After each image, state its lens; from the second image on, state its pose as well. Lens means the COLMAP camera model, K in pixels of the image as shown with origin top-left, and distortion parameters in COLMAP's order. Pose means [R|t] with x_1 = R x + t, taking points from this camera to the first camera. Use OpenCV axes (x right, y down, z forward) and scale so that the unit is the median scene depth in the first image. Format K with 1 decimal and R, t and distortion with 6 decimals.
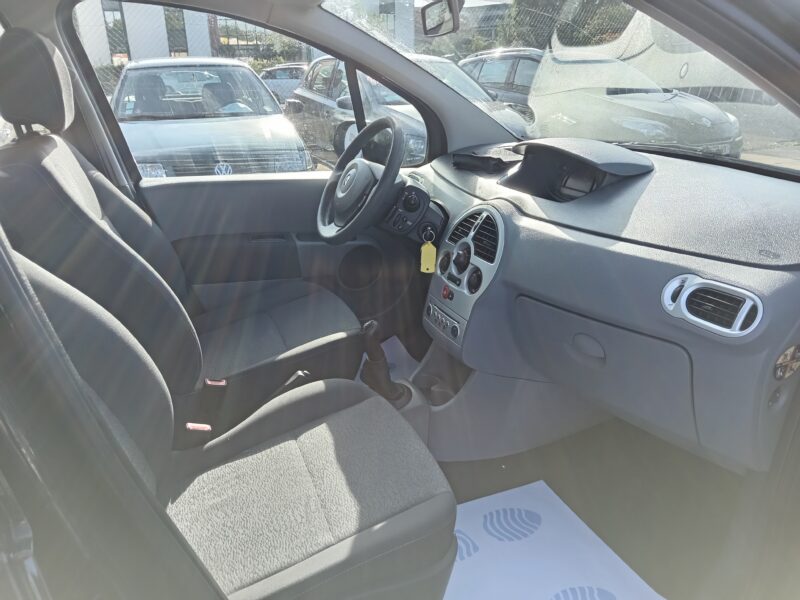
lens RADIAL K [[594.6, 0, 393.7], [0, 594.6, 301.7], [0, 0, 1]] dist [0.000339, -0.008514]
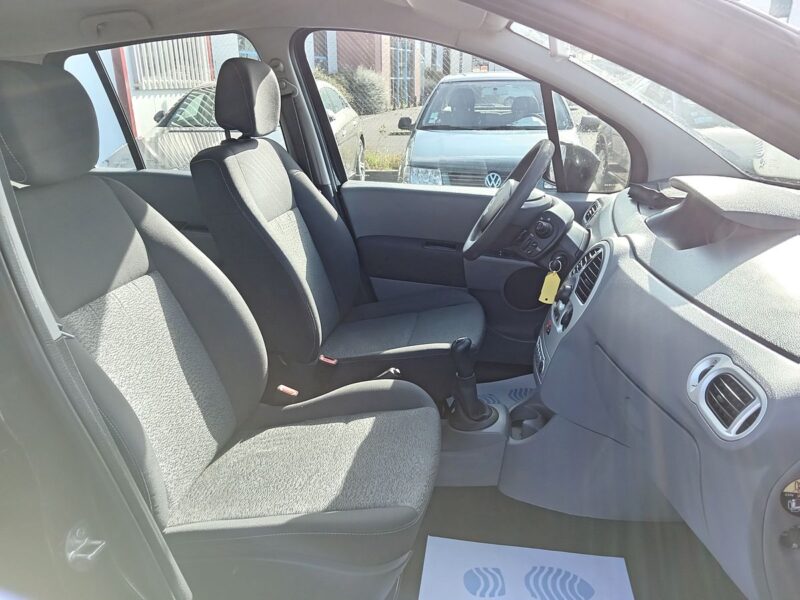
lens RADIAL K [[589.6, 0, 386.8], [0, 589.6, 298.2], [0, 0, 1]] dist [-0.010170, -0.003345]
pose [[0.854239, 0.186144, -0.485414, 0.321384], [-0.196299, 0.980073, 0.030383, -0.037390], [0.481397, 0.069332, 0.873756, 0.048292]]
